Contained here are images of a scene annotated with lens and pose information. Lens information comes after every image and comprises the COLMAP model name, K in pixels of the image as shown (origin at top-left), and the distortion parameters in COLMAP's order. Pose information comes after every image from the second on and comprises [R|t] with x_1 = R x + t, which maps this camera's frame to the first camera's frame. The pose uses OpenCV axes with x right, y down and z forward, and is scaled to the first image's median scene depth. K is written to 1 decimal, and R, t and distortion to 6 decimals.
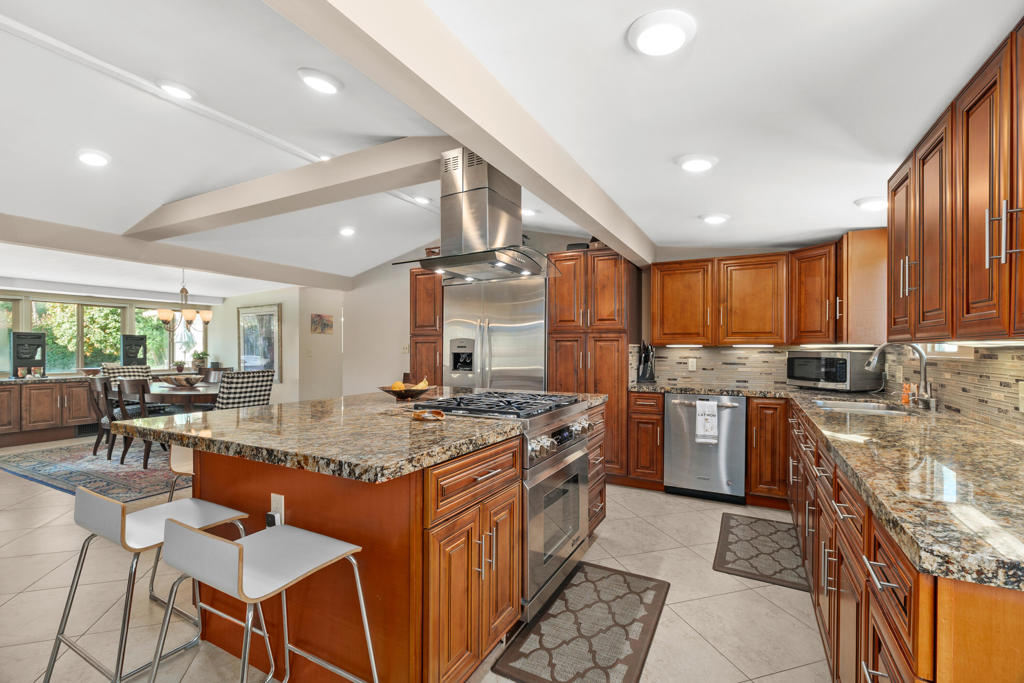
lens RADIAL K [[450.5, 0, 510.7], [0, 450.5, 350.1], [0, 0, 1]] dist [-0.001162, -0.000129]
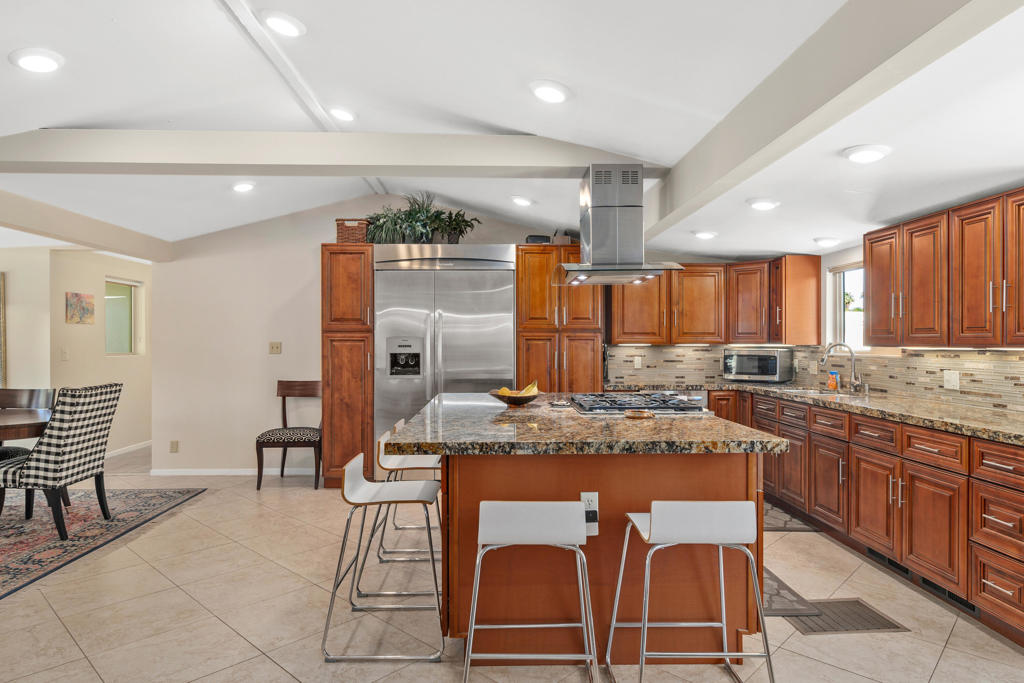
lens RADIAL K [[605.9, 0, 512.7], [0, 605.9, 341.2], [0, 0, 1]] dist [0.000460, -0.000926]
pose [[0.867773, -0.001359, 0.496960, -0.569455], [0.002424, 0.999996, -0.001498, -0.016452], [-0.496956, 0.002505, 0.867772, -0.069543]]
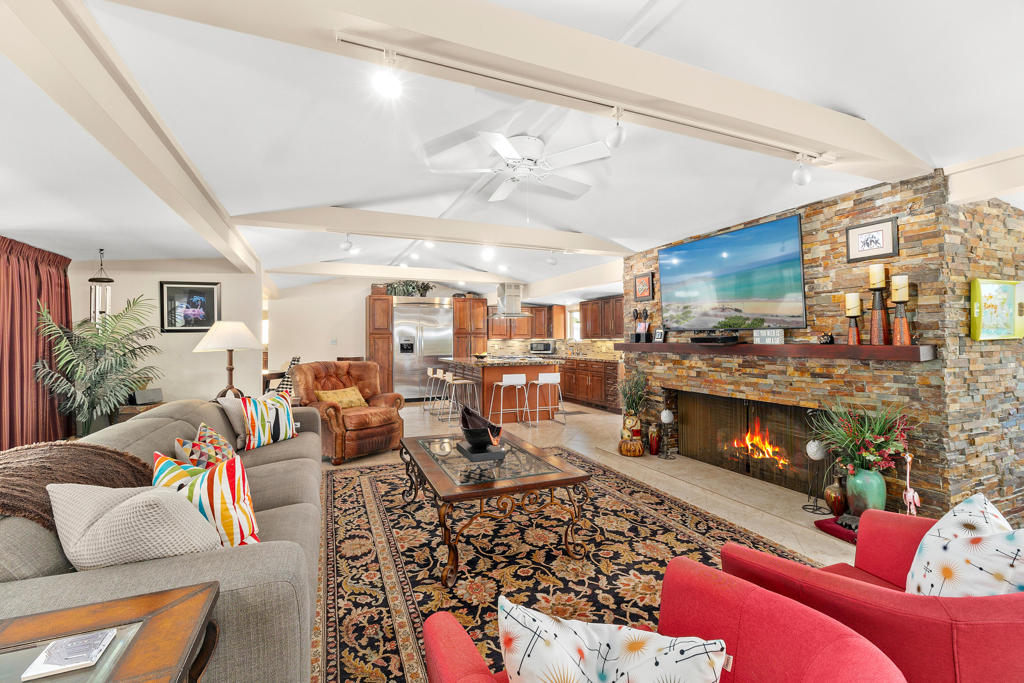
lens RADIAL K [[450.5, 0, 512.4], [0, 450.5, 339.7], [0, 0, 1]] dist [-0.001162, -0.000129]
pose [[0.623514, -0.008013, 0.781771, -1.547940], [0.008957, 0.999955, 0.003105, -0.014686], [-0.781761, 0.005067, 0.623557, -0.634874]]
